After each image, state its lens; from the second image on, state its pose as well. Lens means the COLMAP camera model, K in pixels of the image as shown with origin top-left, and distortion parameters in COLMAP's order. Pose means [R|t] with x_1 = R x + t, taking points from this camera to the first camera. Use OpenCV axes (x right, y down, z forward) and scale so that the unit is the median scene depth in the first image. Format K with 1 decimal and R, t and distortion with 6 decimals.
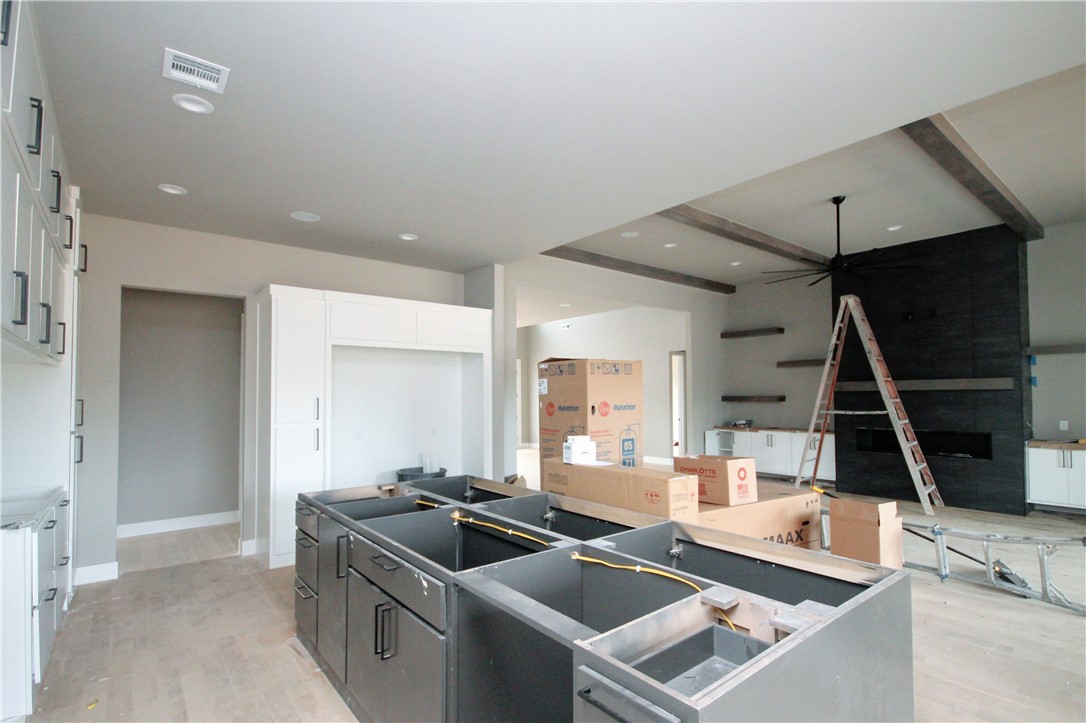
lens RADIAL K [[522.4, 0, 546.1], [0, 522.4, 382.5], [0, 0, 1]] dist [0.002284, -0.007525]
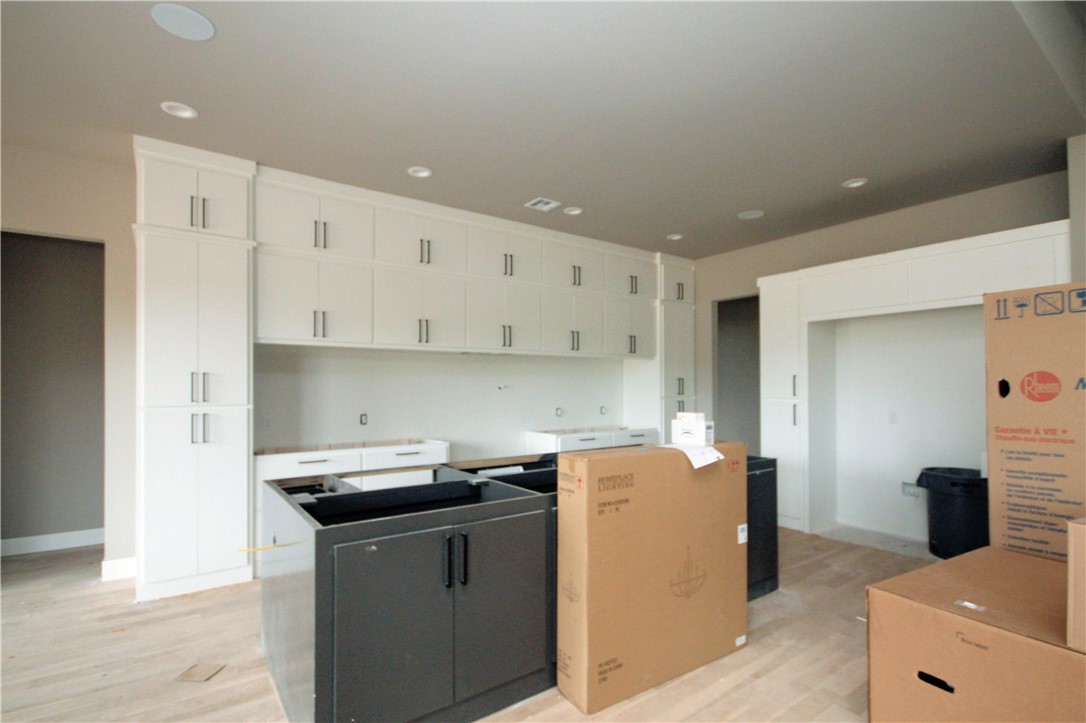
lens RADIAL K [[511.8, 0, 545.6], [0, 511.8, 383.1], [0, 0, 1]] dist [0.001135, -0.000253]
pose [[-0.046654, -0.002940, -0.998907, 0.643495], [0.032220, 0.999471, -0.004447, 0.035988], [0.998391, -0.032392, -0.046535, 0.577859]]
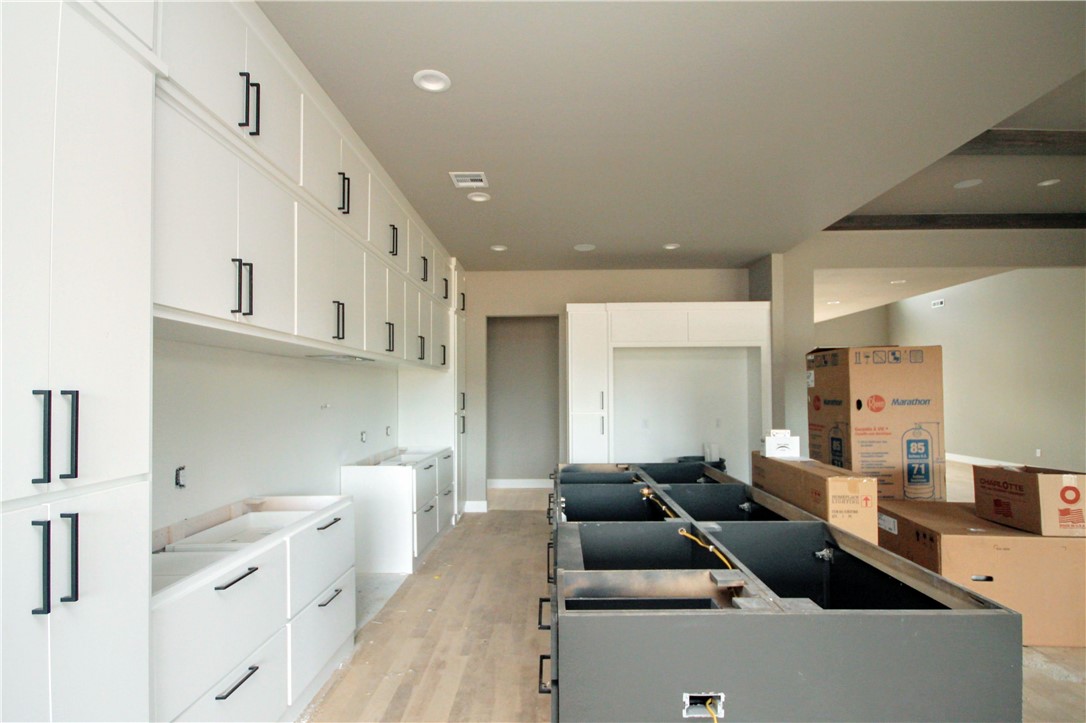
lens RADIAL K [[511.8, 0, 545.6], [0, 511.8, 383.1], [0, 0, 1]] dist [0.001135, -0.000253]
pose [[0.766359, -0.012157, -0.642298, 0.247988], [0.020928, 0.999763, 0.006047, -0.000359], [0.642072, -0.018076, 0.766431, -0.012745]]
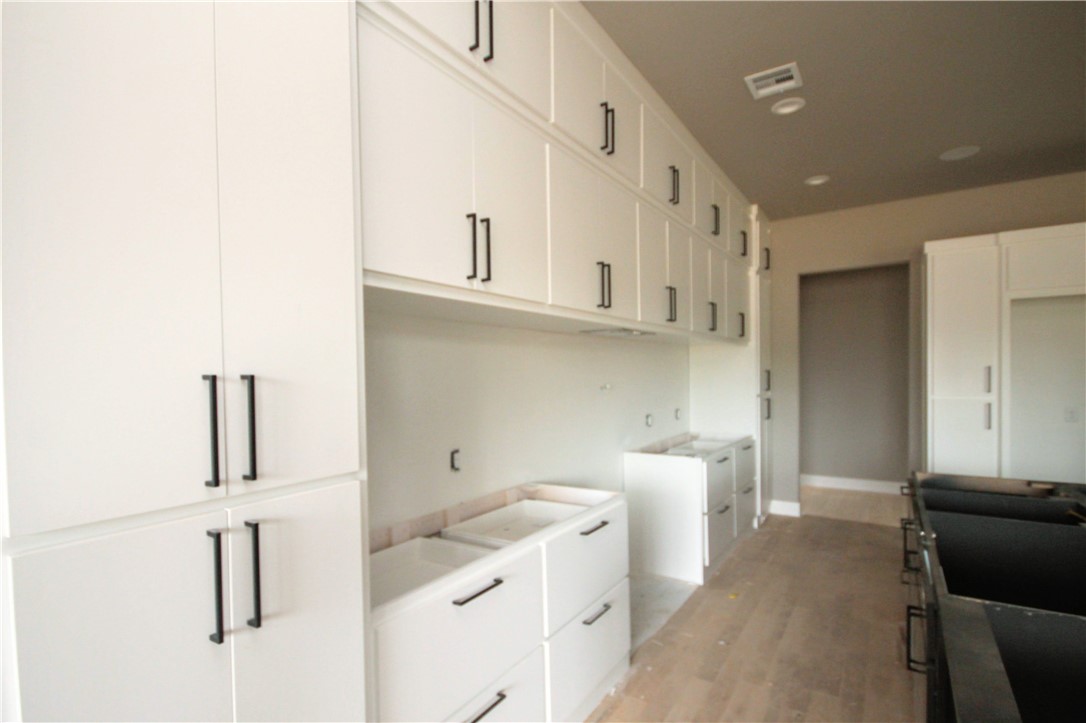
lens RADIAL K [[517.7, 0, 545.0], [0, 517.7, 383.7], [0, 0, 1]] dist [-0.000298, -0.000818]
pose [[0.299186, 0.018284, -0.954020, 0.142036], [0.041142, 0.998639, 0.032041, 0.001900], [0.953308, -0.048836, 0.298026, 0.084437]]
